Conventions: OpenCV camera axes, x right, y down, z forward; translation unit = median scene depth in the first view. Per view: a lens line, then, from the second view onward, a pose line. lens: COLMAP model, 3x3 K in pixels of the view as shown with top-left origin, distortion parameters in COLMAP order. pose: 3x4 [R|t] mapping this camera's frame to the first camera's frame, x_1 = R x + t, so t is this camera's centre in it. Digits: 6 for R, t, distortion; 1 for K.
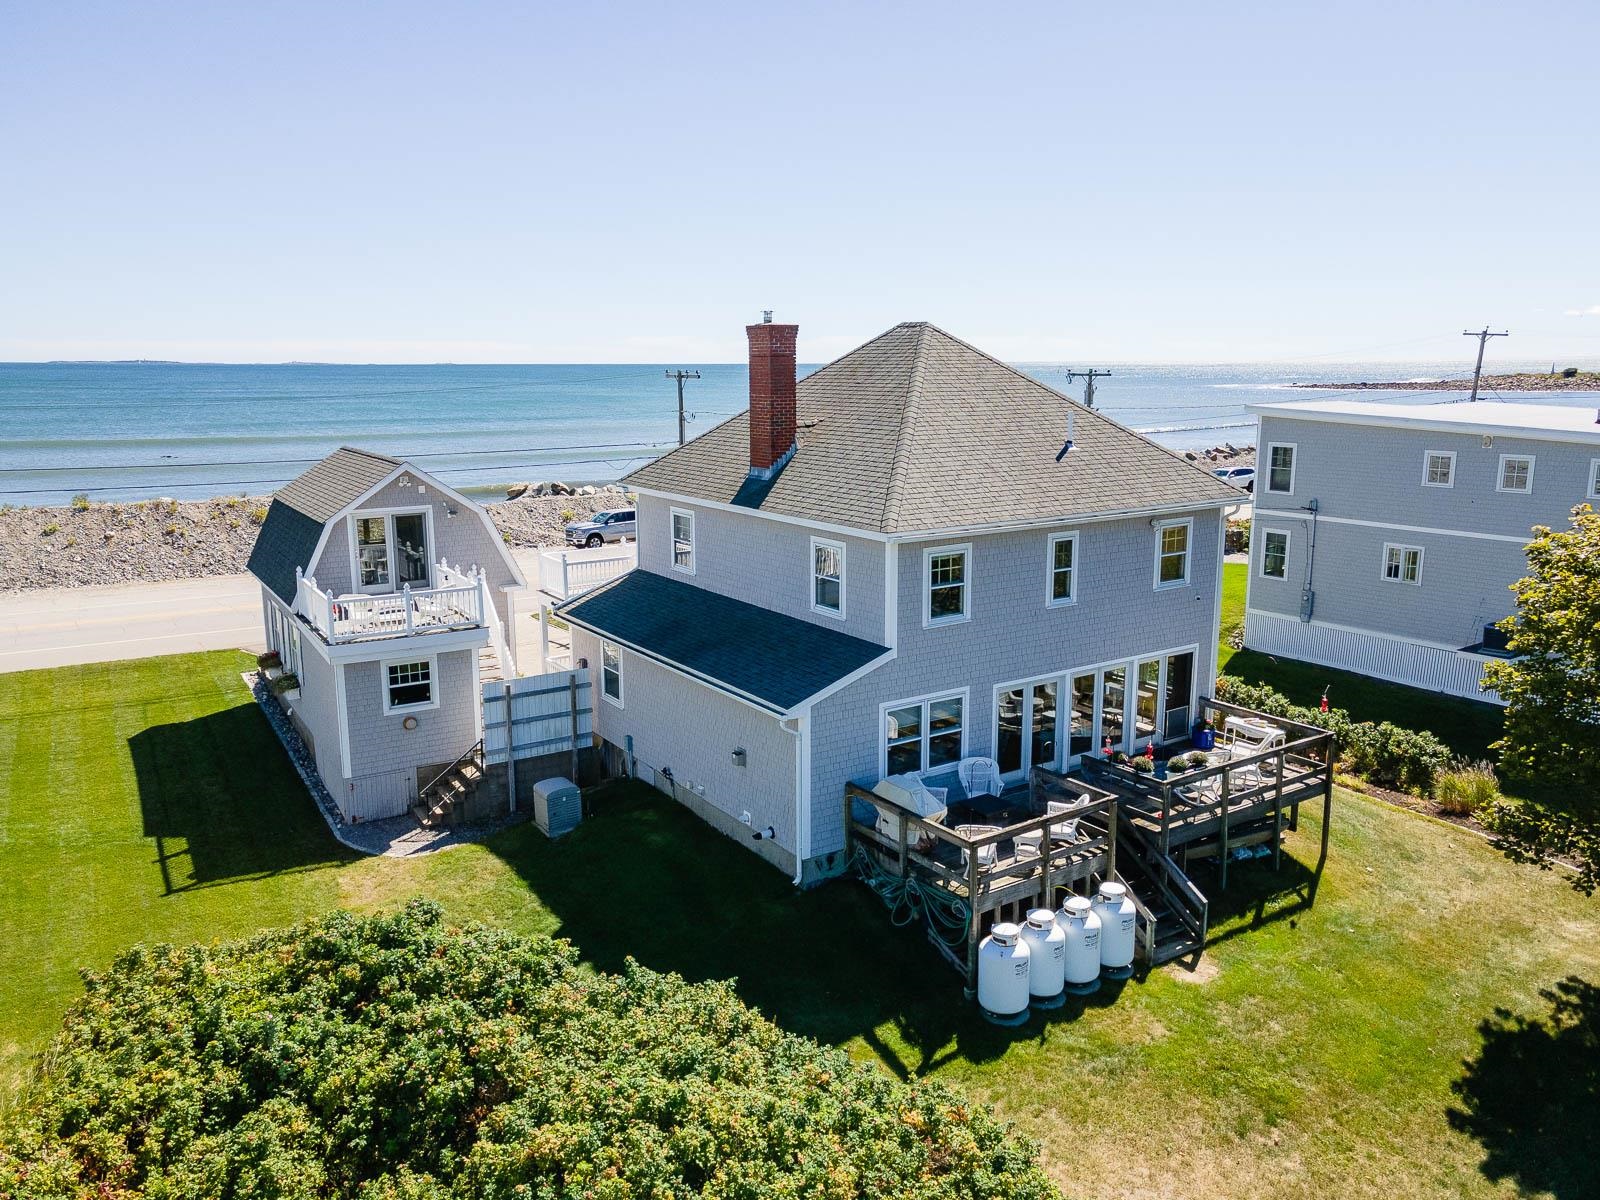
lens RADIAL K [[1179.6, 0, 797.2], [0, 1179.6, 593.8], [0, 0, 1]] dist [0.031183, 0.010653]
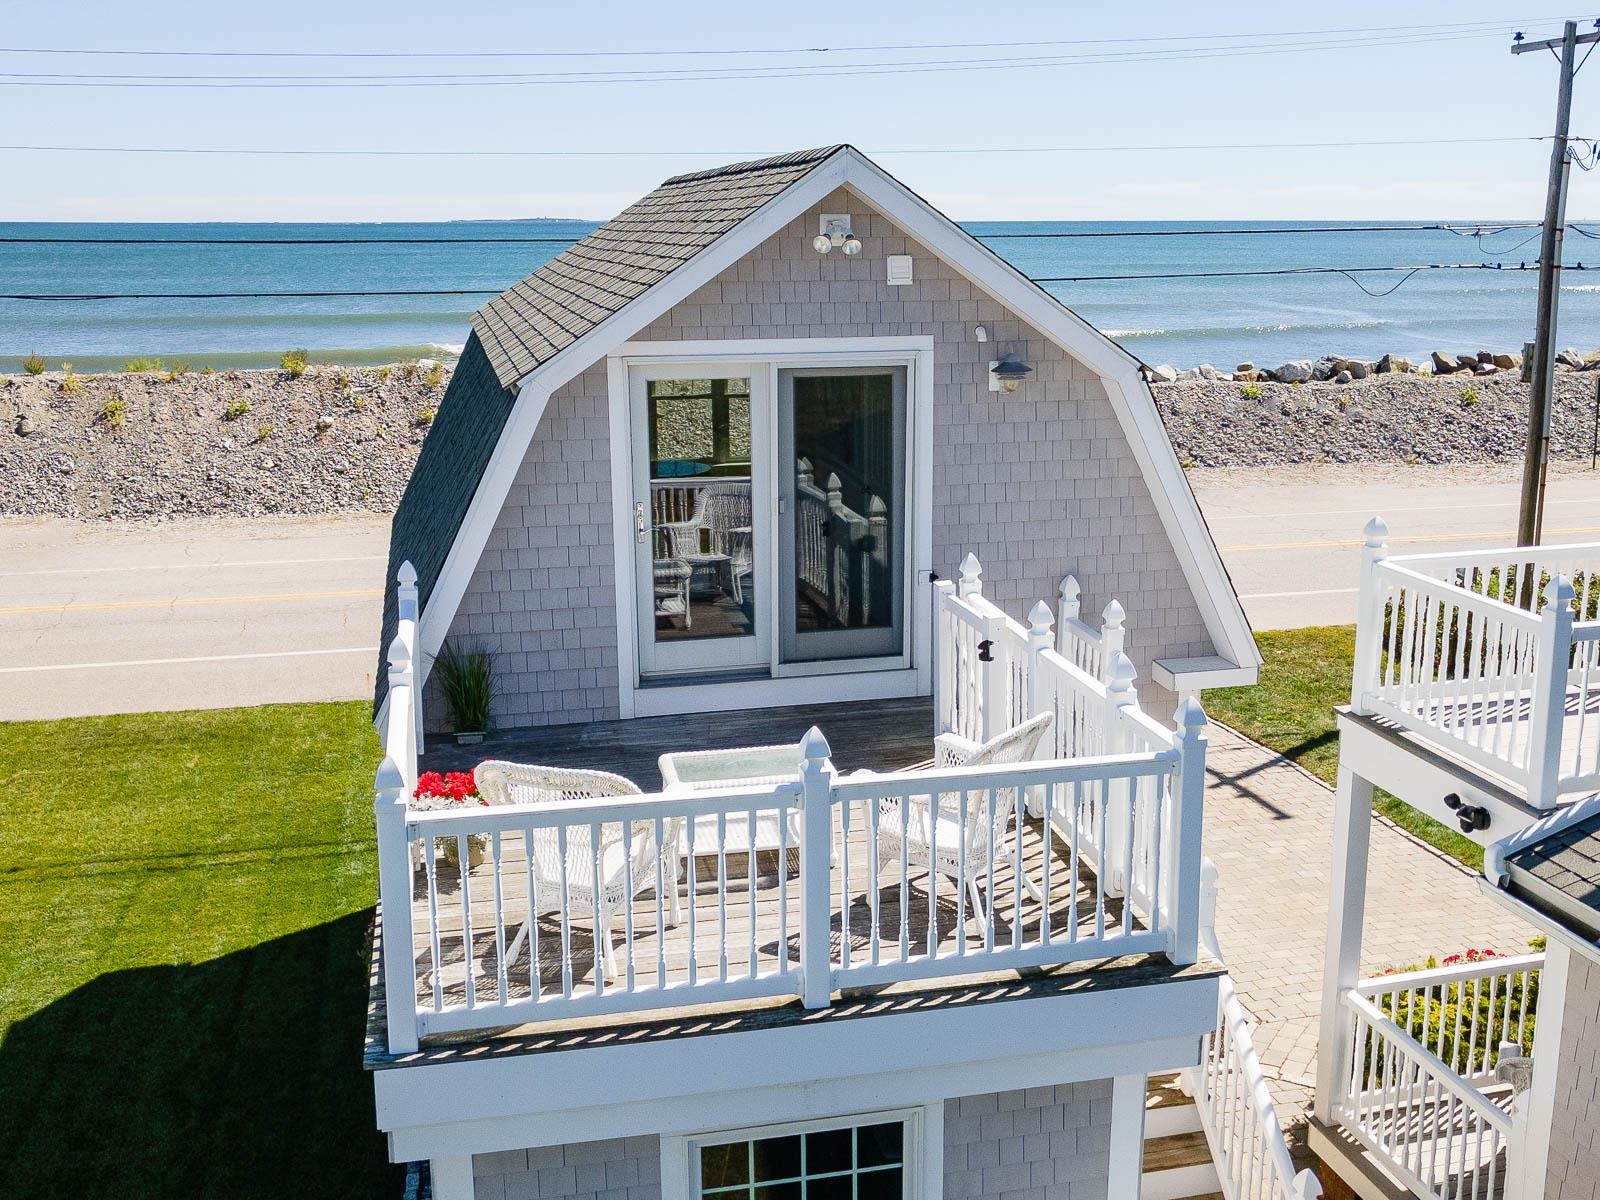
lens RADIAL K [[1614.3, 0, 841.8], [0, 1614.3, 604.0], [0, 0, 1]] dist [-0.055019, 0.132802]
pose [[0.951379, 0.073633, -0.299093, -0.170814], [-0.060768, 0.996791, 0.052104, -0.027226], [0.301970, -0.031395, 0.952800, 0.516338]]
